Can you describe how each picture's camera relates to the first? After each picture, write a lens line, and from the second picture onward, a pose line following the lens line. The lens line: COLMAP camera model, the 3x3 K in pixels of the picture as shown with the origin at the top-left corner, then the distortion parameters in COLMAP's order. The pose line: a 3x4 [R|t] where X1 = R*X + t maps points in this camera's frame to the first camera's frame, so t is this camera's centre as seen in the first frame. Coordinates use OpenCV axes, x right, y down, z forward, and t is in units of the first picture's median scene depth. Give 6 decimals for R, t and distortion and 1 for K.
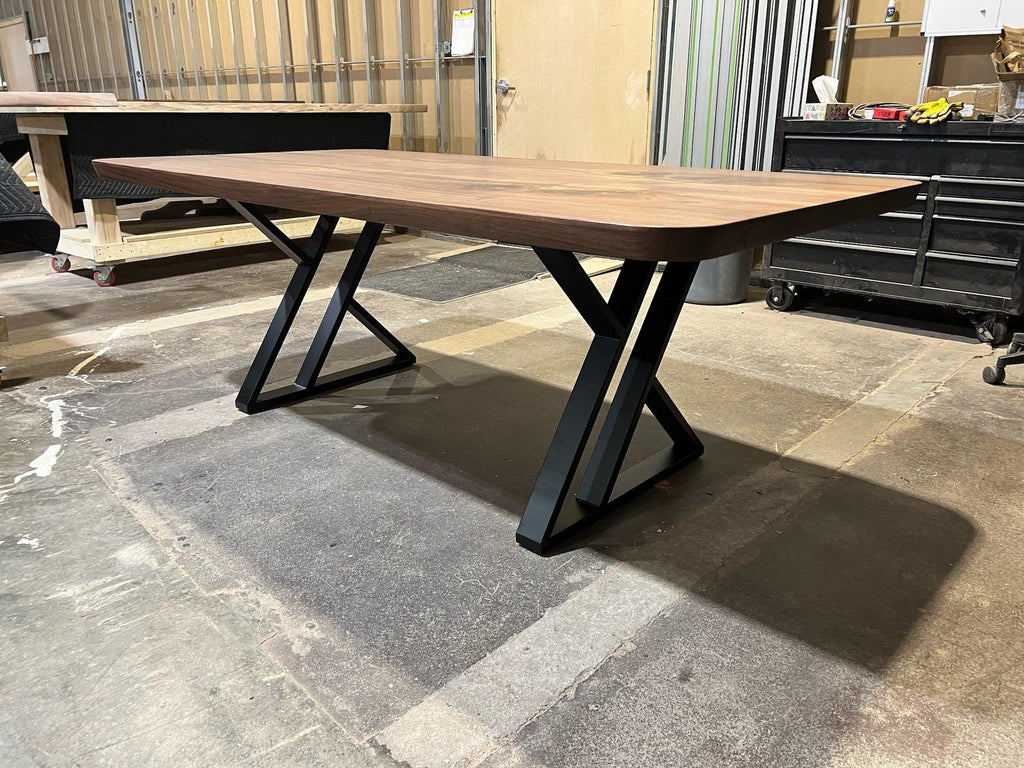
lens RADIAL K [[735.0, 0, 499.3], [0, 735.0, 382.3], [0, 0, 1]] dist [0.042261, -0.037244]
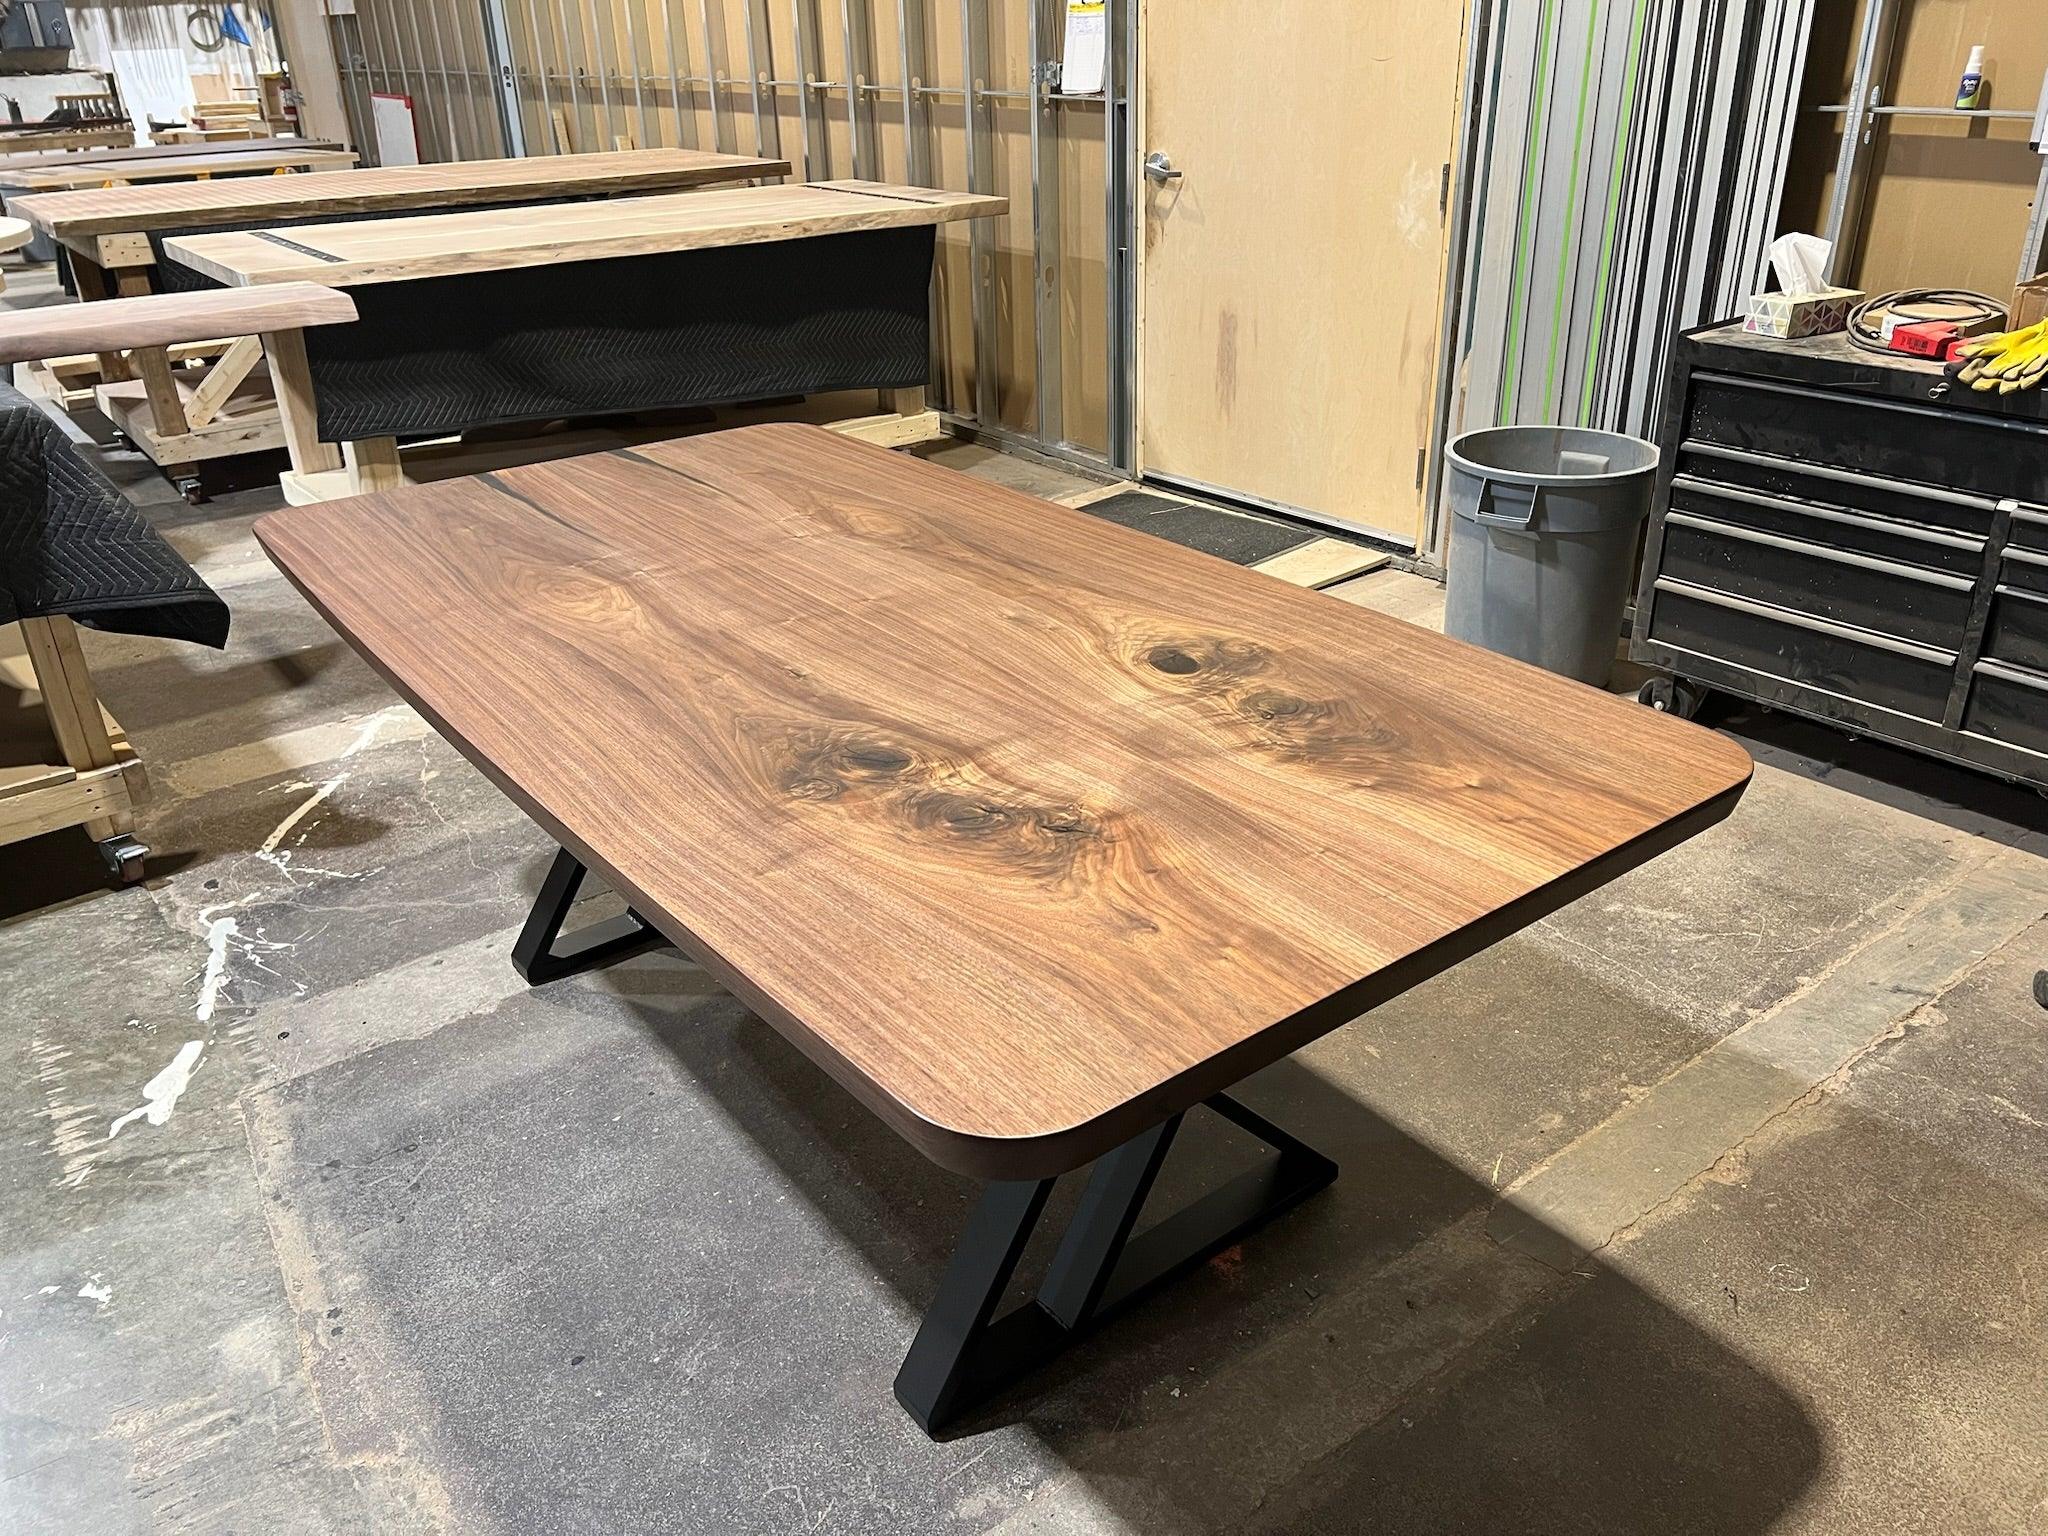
lens RADIAL K [[1470.1, 0, 998.6], [0, 1470.1, 764.6], [0, 0, 1]] dist [0.042261, -0.037244]
pose [[0.986534, 0.049568, -0.155863, 0.149781], [-0.034301, 0.994480, 0.099157, -0.216833], [0.159918, -0.092476, 0.982789, -0.005693]]
